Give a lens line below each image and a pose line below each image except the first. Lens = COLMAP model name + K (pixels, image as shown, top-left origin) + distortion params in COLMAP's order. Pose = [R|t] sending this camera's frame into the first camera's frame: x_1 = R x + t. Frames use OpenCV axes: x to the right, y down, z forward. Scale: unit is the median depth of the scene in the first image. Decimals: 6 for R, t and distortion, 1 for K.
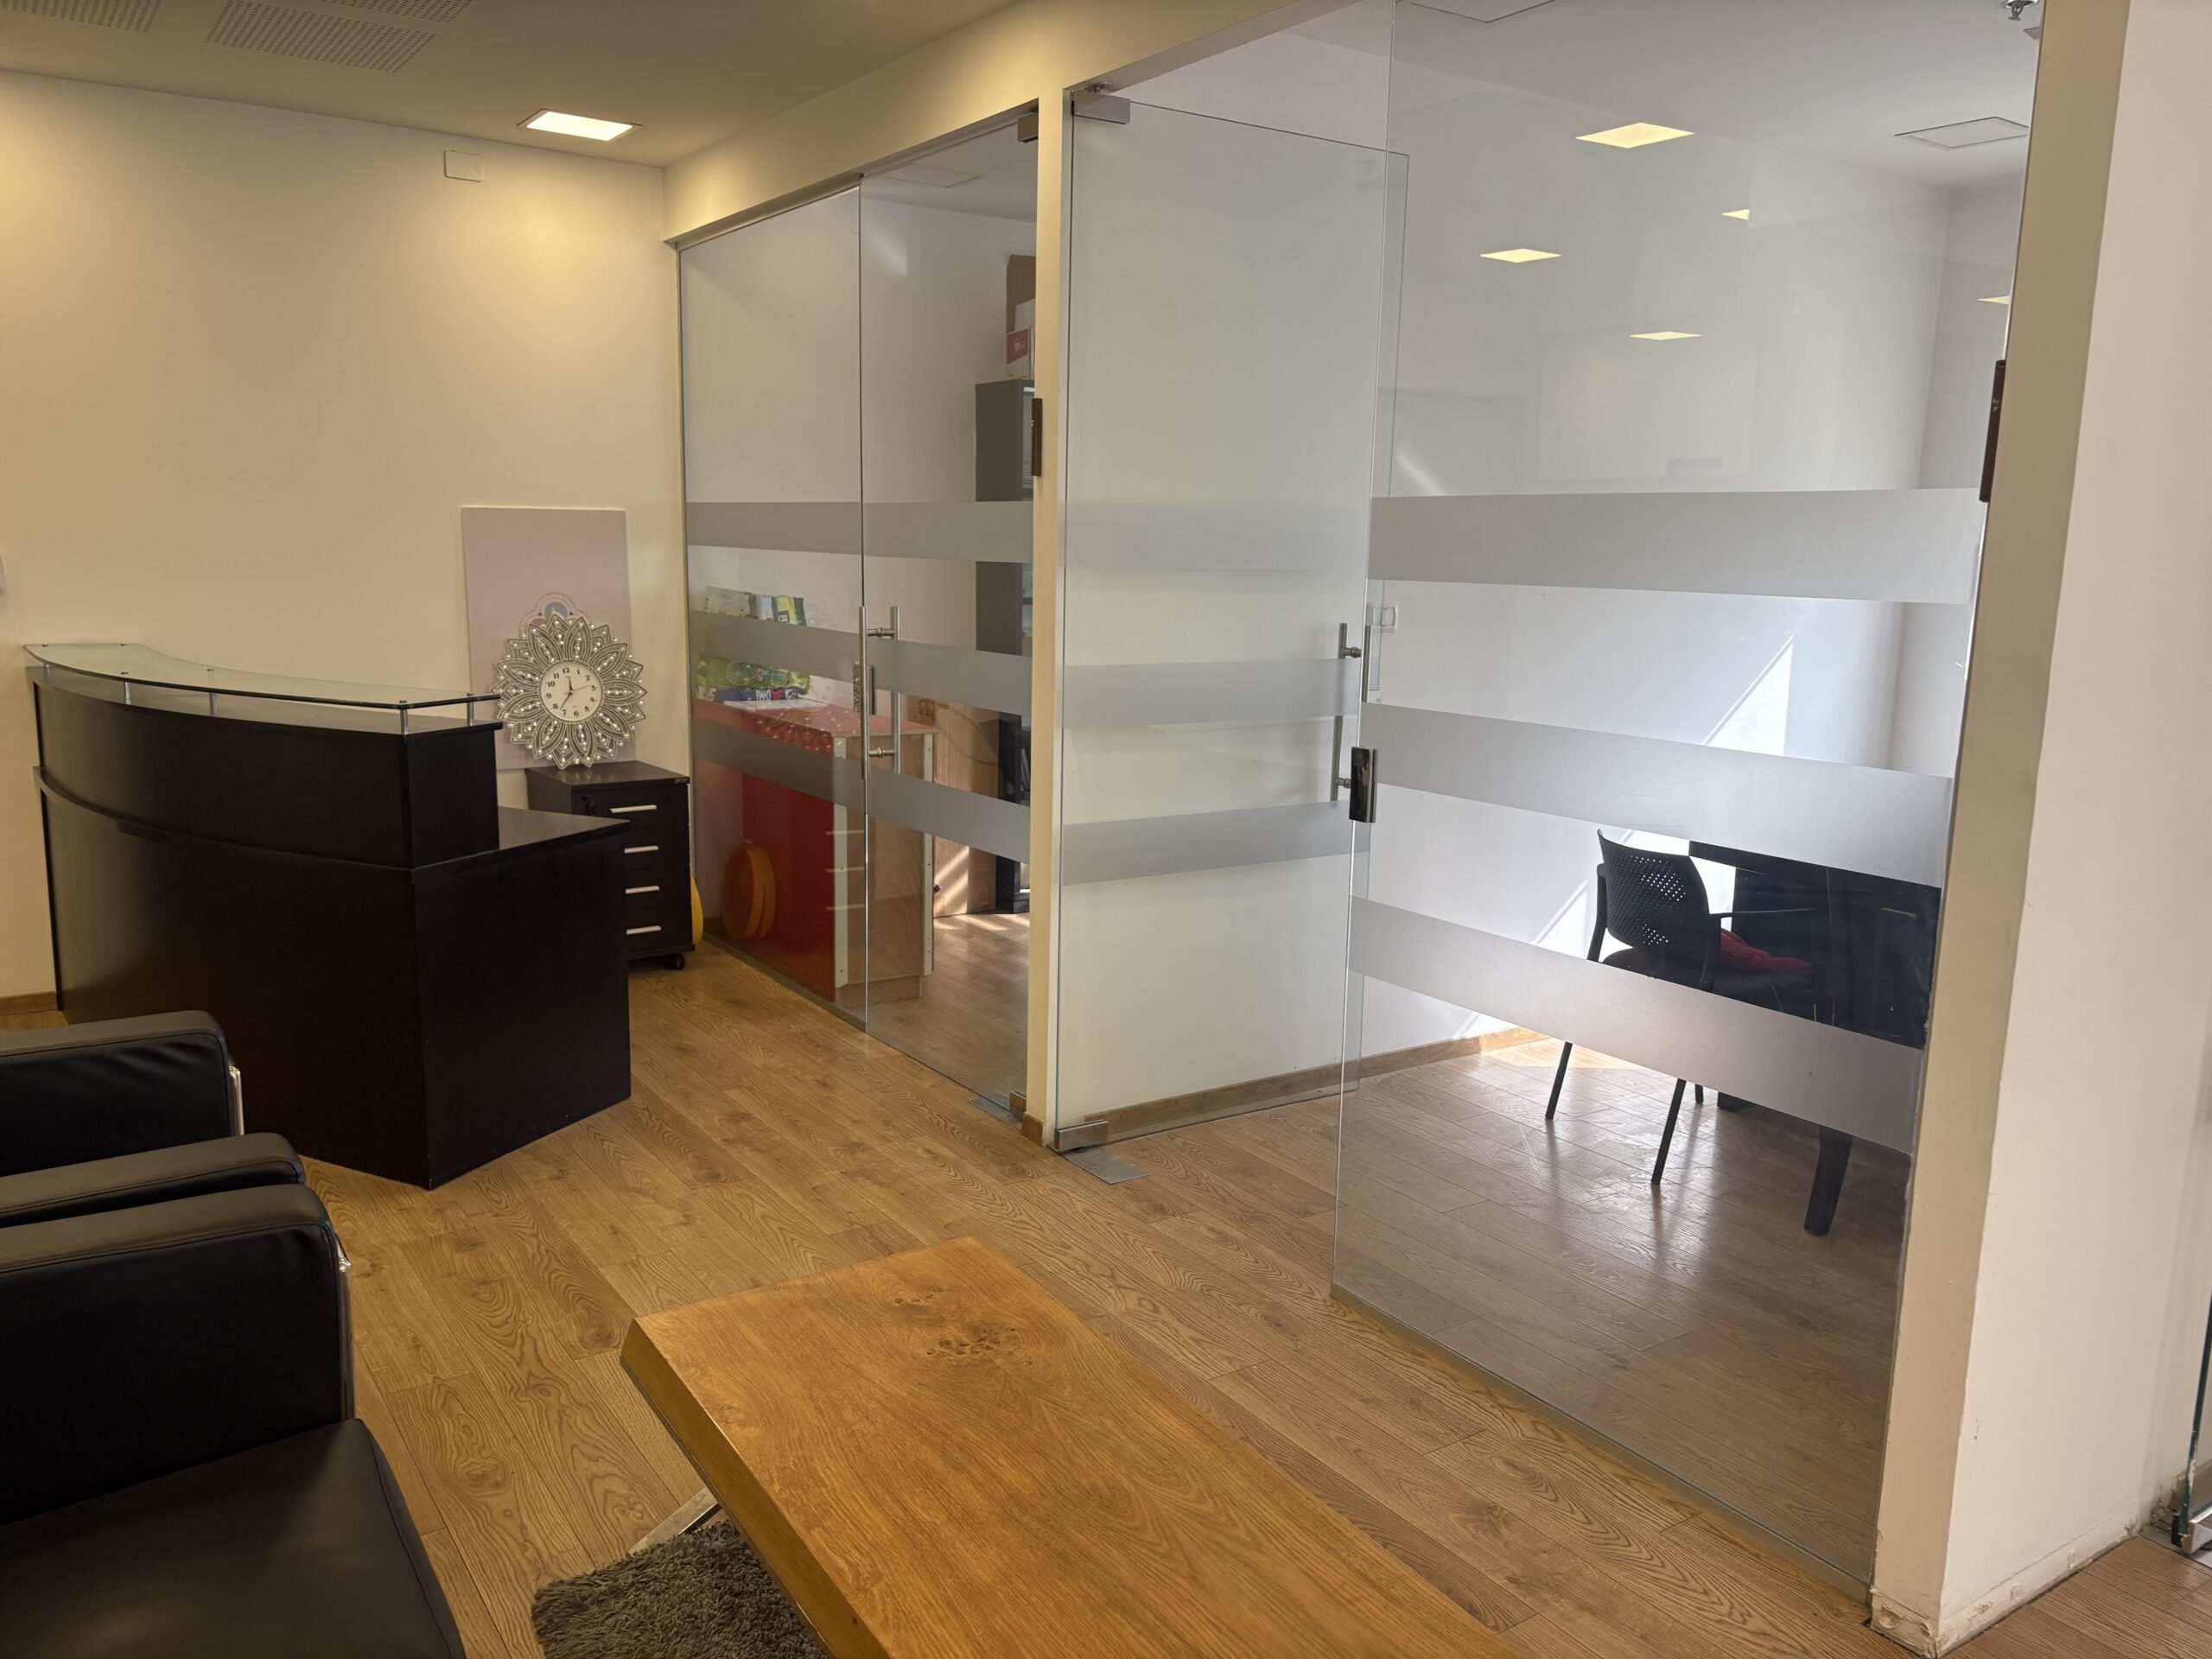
lens RADIAL K [[1654.3, 0, 1102.3], [0, 1654.3, 815.0], [0, 0, 1]] dist [0.032983, -0.038304]
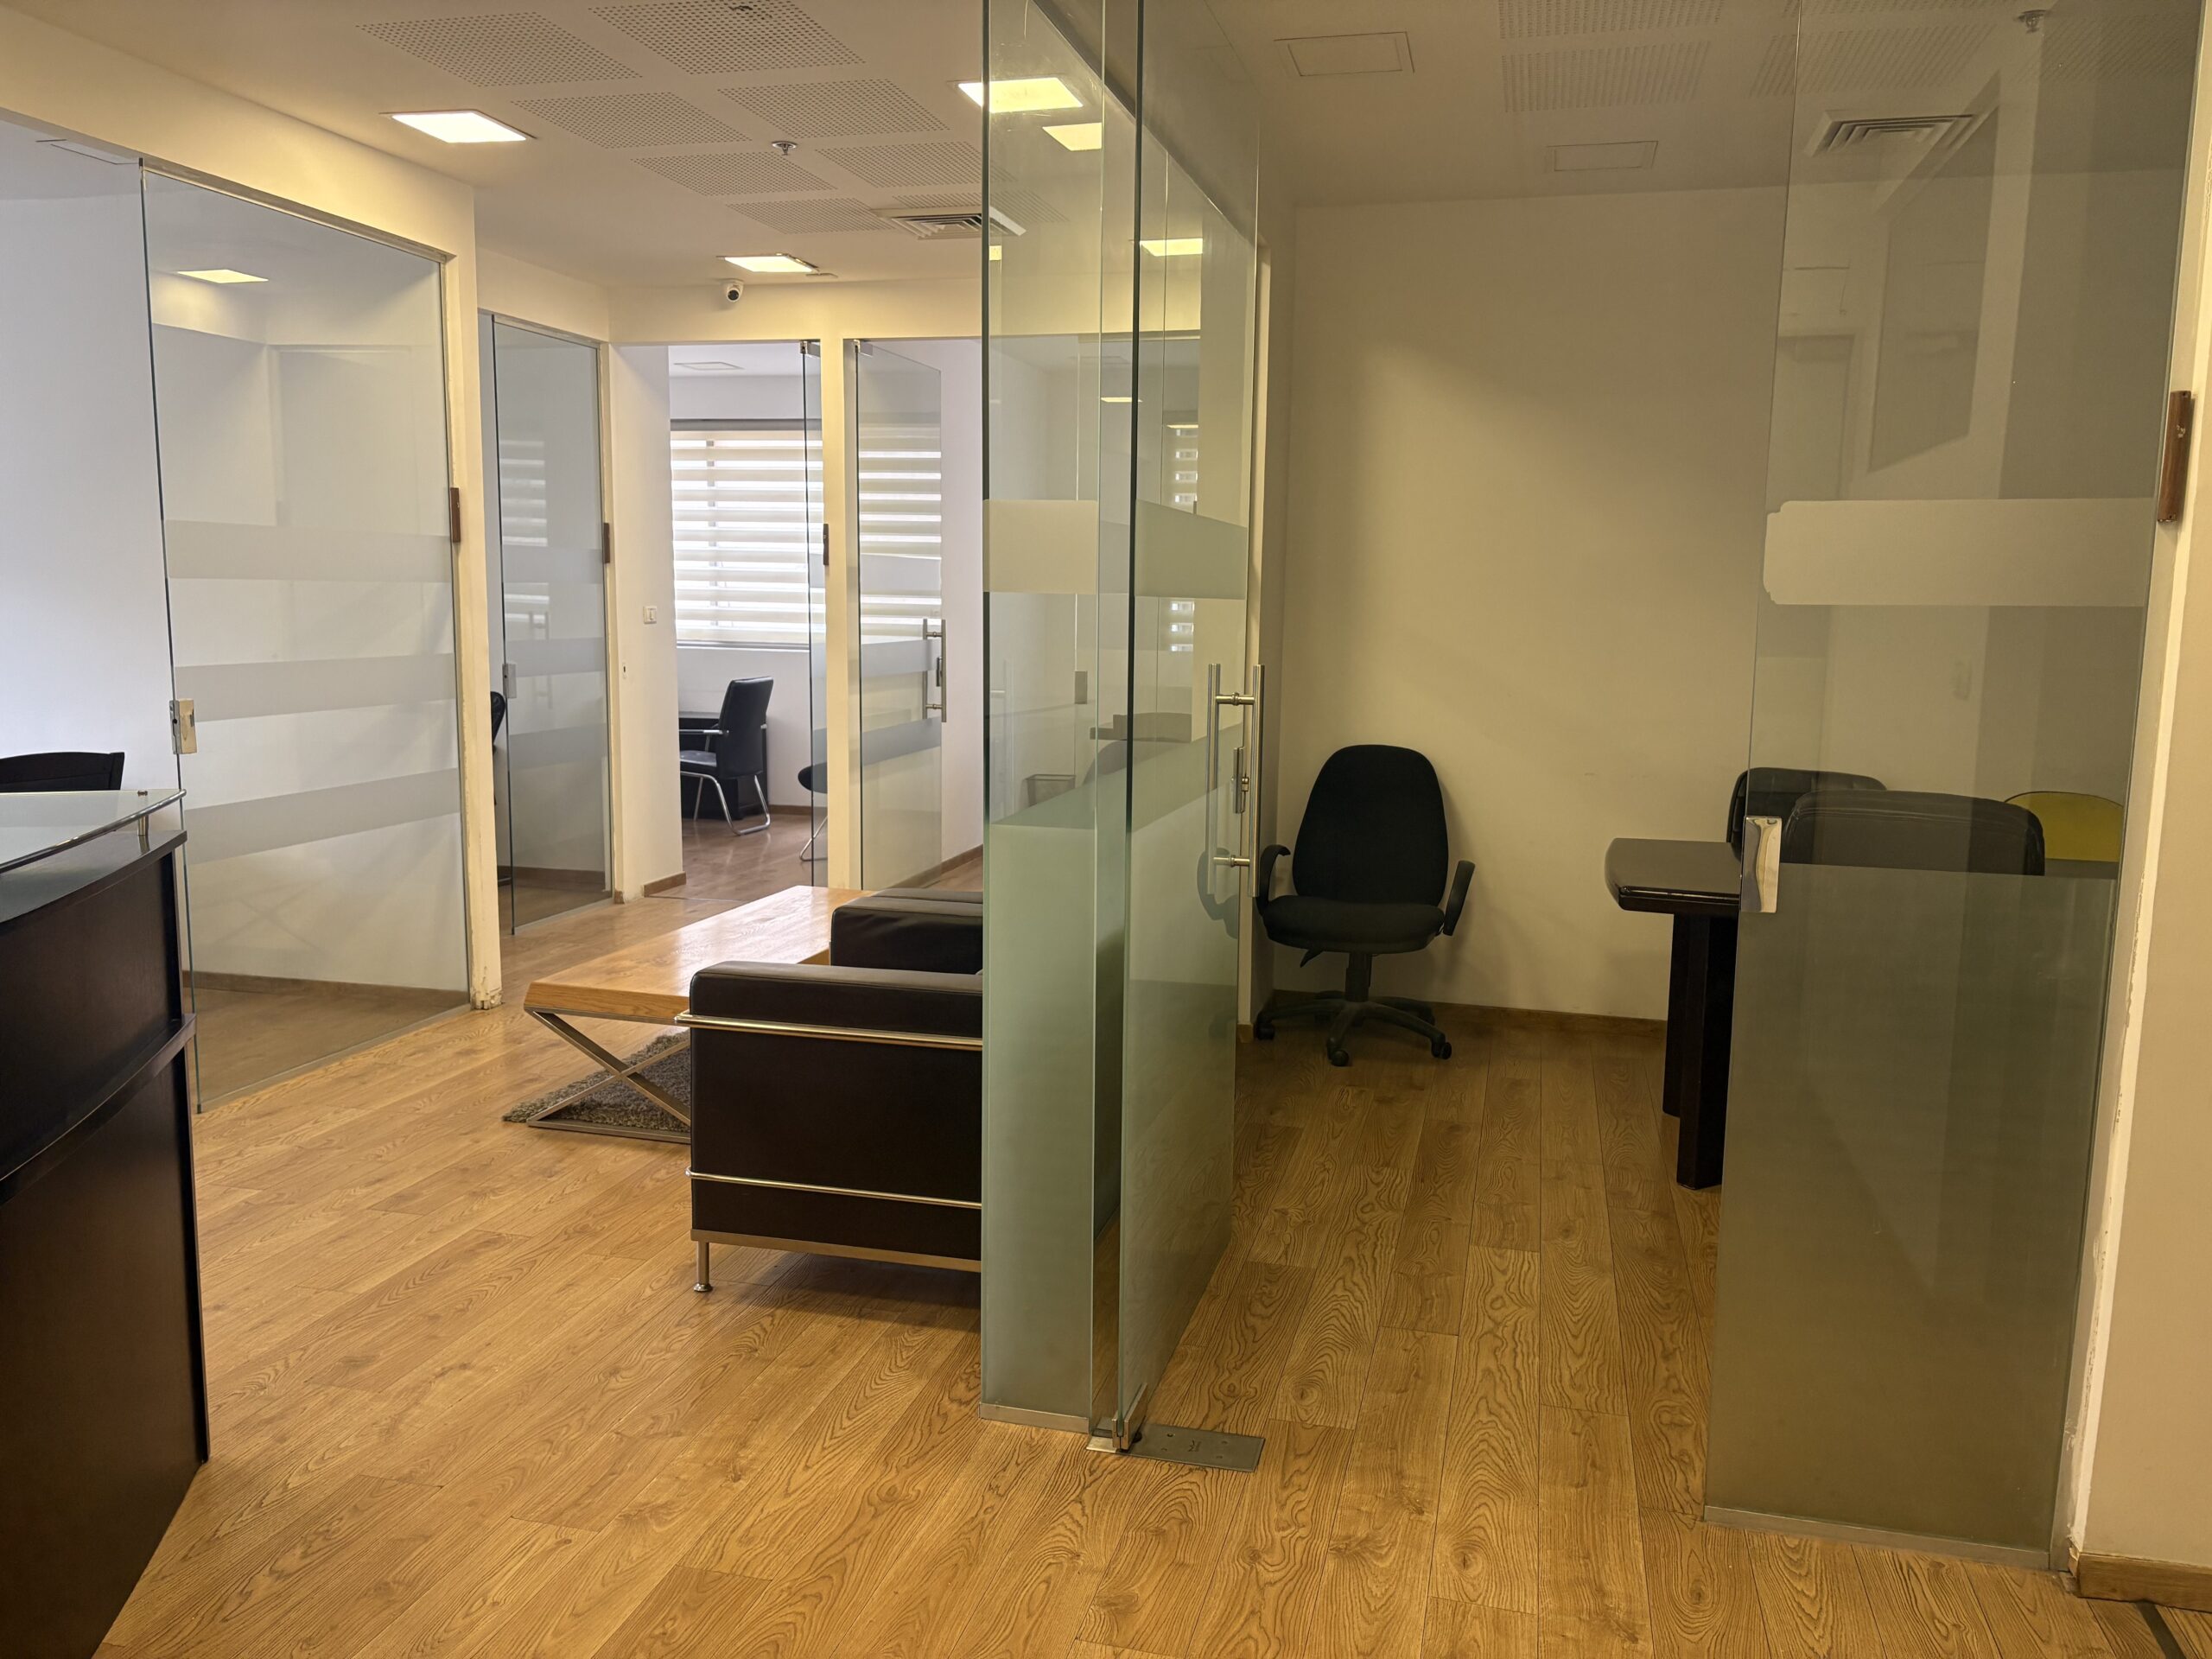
lens RADIAL K [[1654.3, 0, 1113.2], [0, 1654.3, 826.7], [0, 0, 1]] dist [0.032983, -0.038304]
pose [[-0.661807, -0.134286, 0.737549, -1.274778], [0.094042, 0.961184, 0.259387, -0.209410], [-0.743753, 0.241025, -0.623489, 1.193532]]
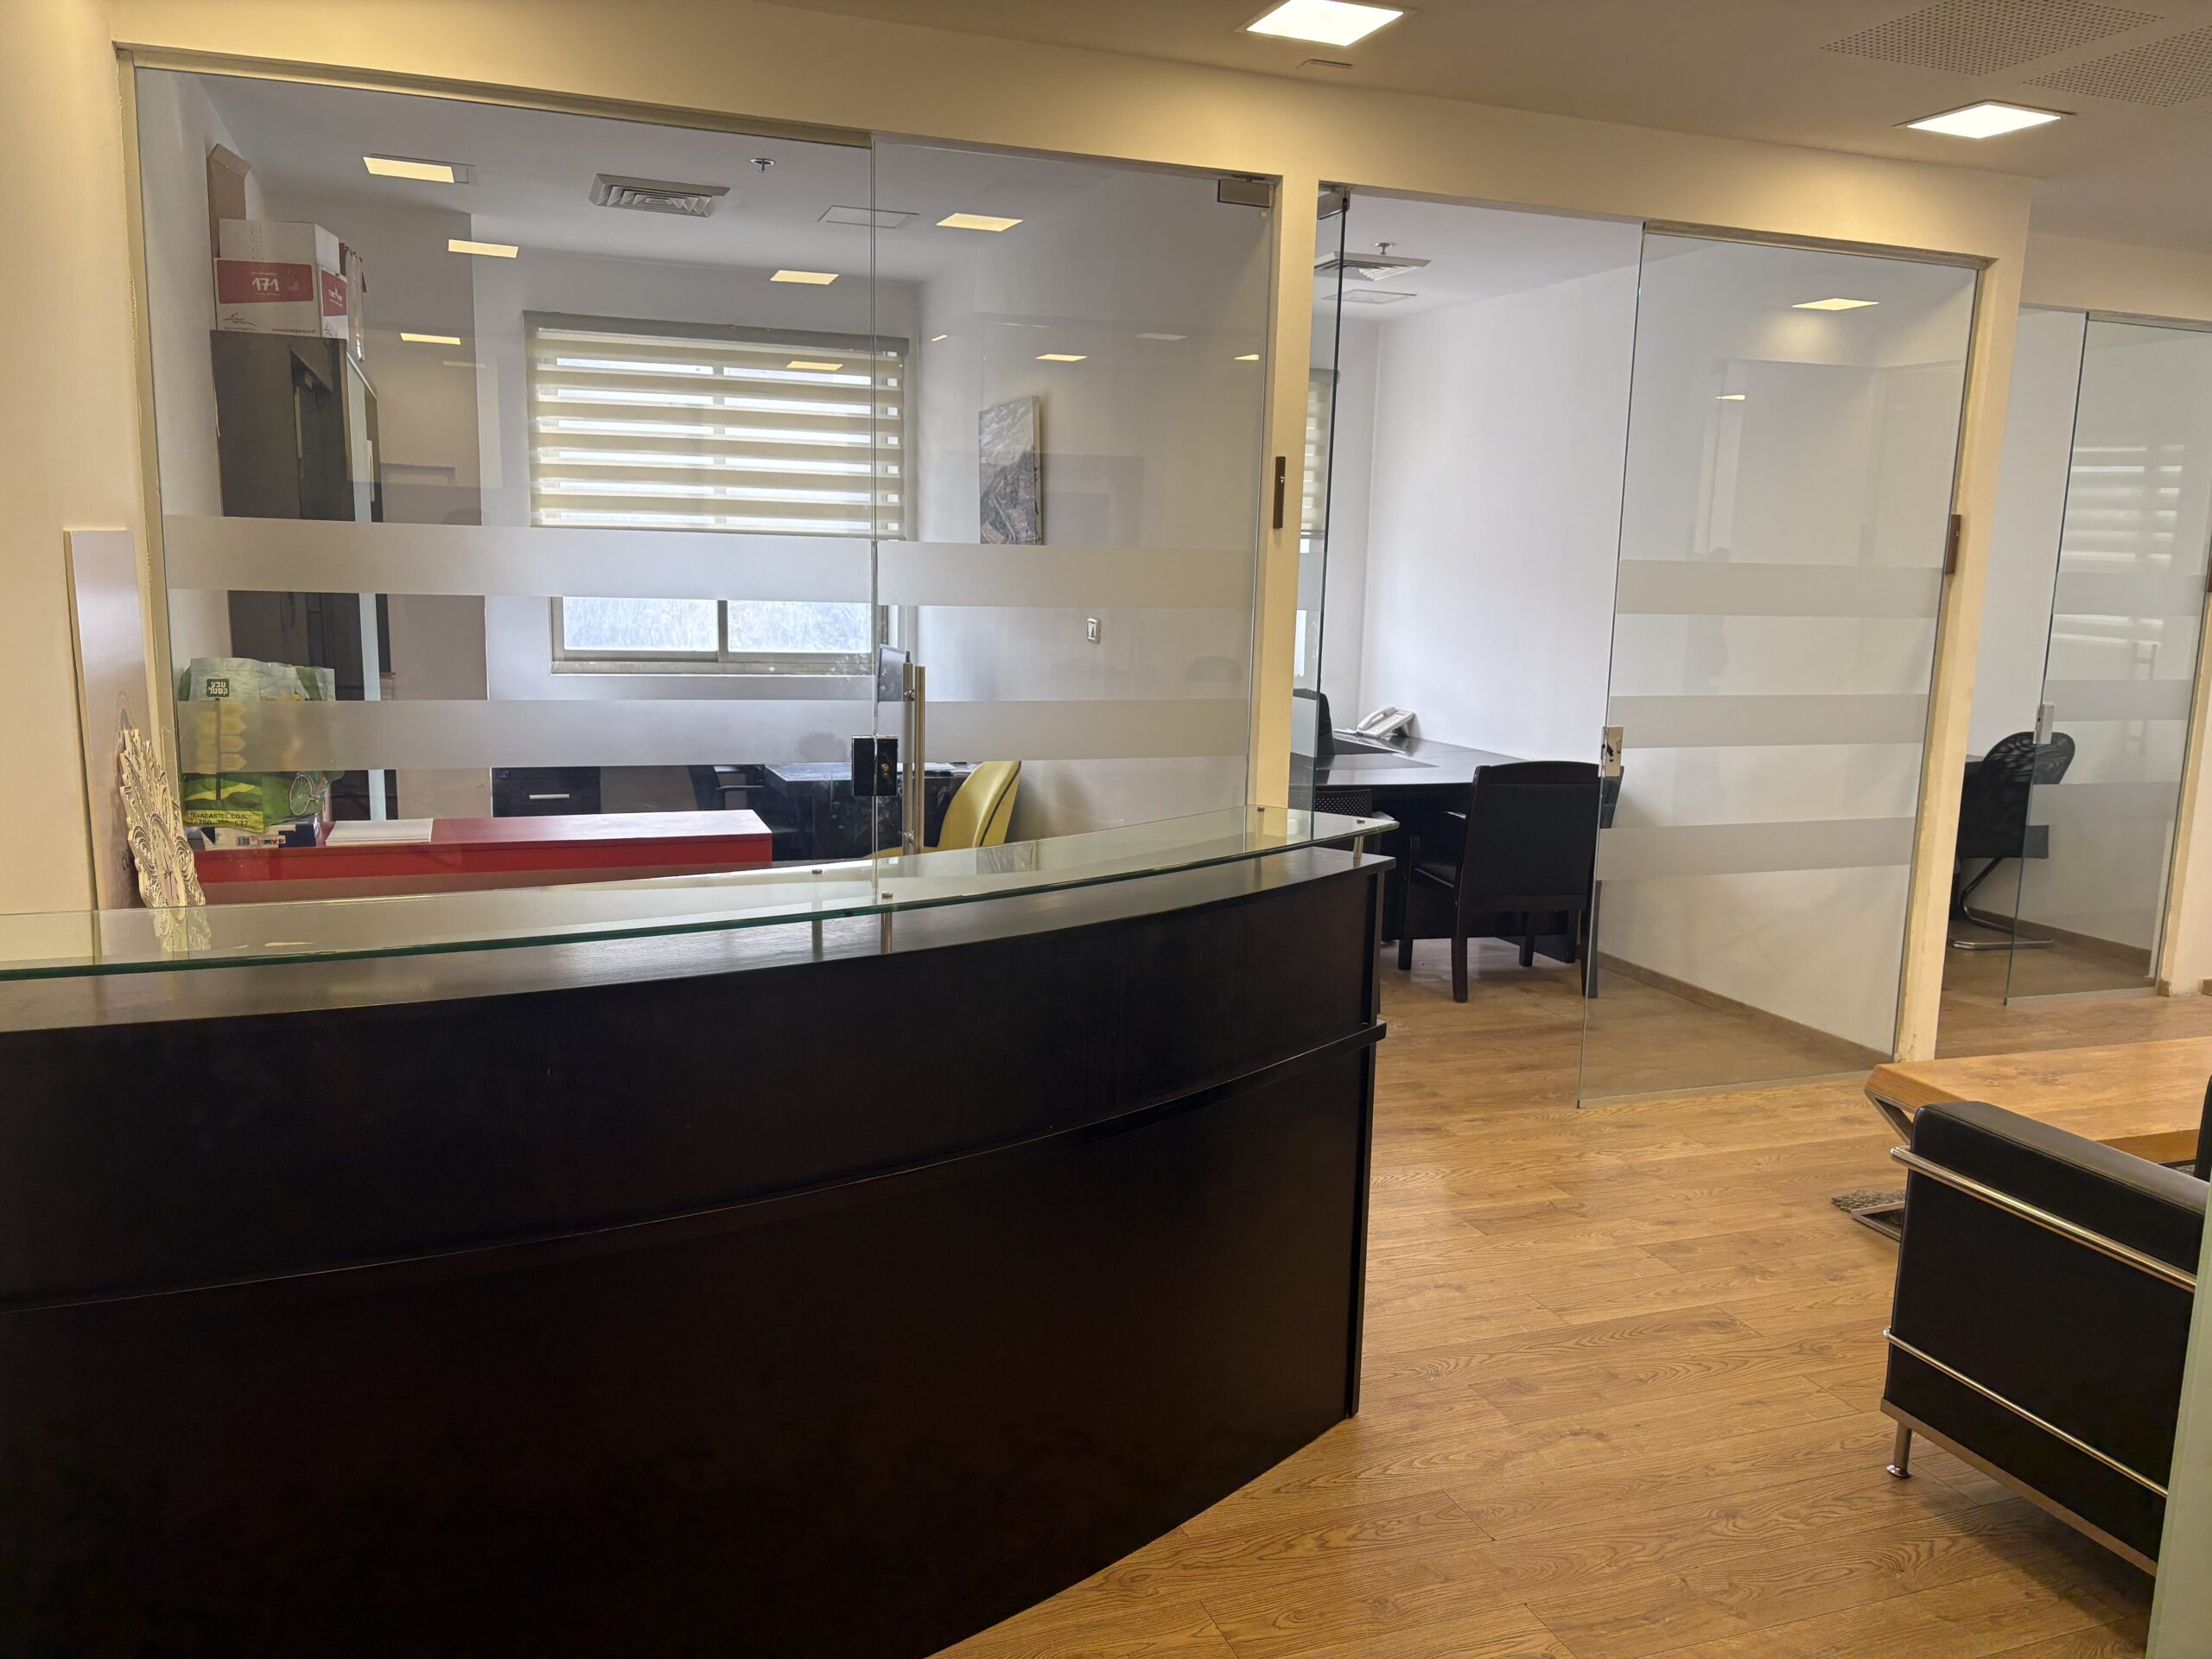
lens RADIAL K [[1654.3, 0, 1103.1], [0, 1654.3, 837.2], [0, 0, 1]] dist [0.032983, -0.038304]
pose [[0.248653, -0.172117, 0.953178, -1.269094], [0.137005, 0.980441, 0.141300, -0.200482], [-0.958854, 0.095455, 0.267370, 0.953645]]
